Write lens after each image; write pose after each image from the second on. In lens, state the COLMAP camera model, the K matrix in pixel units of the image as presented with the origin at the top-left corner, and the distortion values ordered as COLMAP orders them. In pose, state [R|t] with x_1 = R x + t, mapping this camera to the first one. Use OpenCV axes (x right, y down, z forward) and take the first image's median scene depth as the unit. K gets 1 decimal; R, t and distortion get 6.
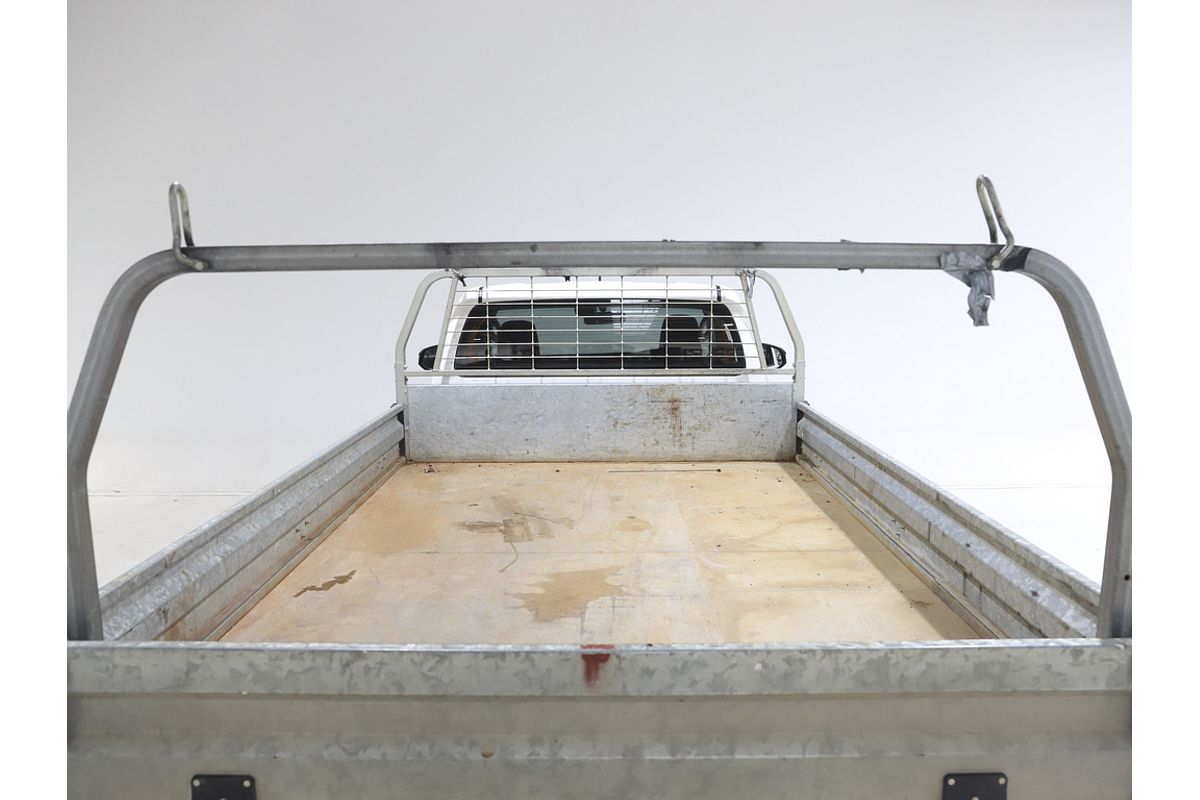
lens RADIAL K [[861.3, 0, 598.5], [0, 861.3, 405.6], [0, 0, 1]] dist [-0.080584, 0.016441]
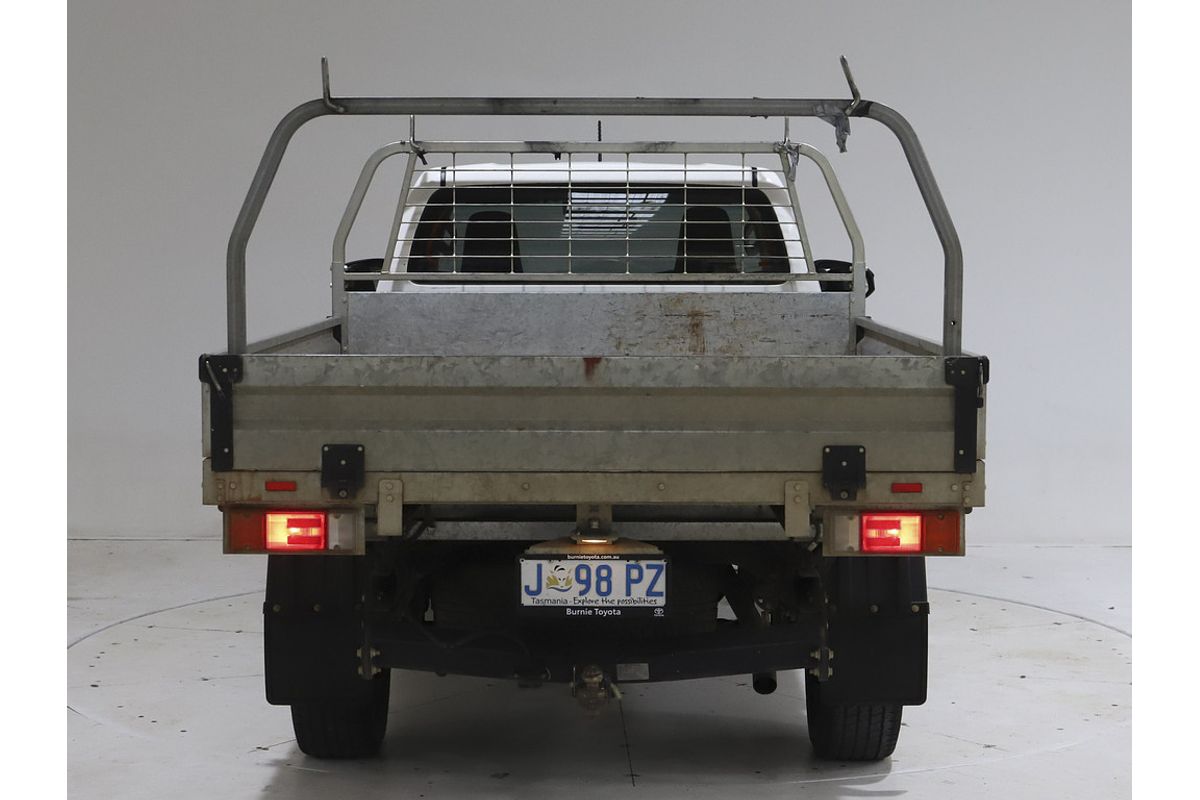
lens RADIAL K [[2394.3, 0, 601.5], [0, 2394.3, 389.2], [0, 0, 1]] dist [-0.031469, 0.000000]
pose [[0.999980, 0.006392, 0.000207, 0.012935], [-0.006353, 0.996623, -0.081865, 0.695674], [-0.000730, 0.081862, 0.996643, -3.307936]]
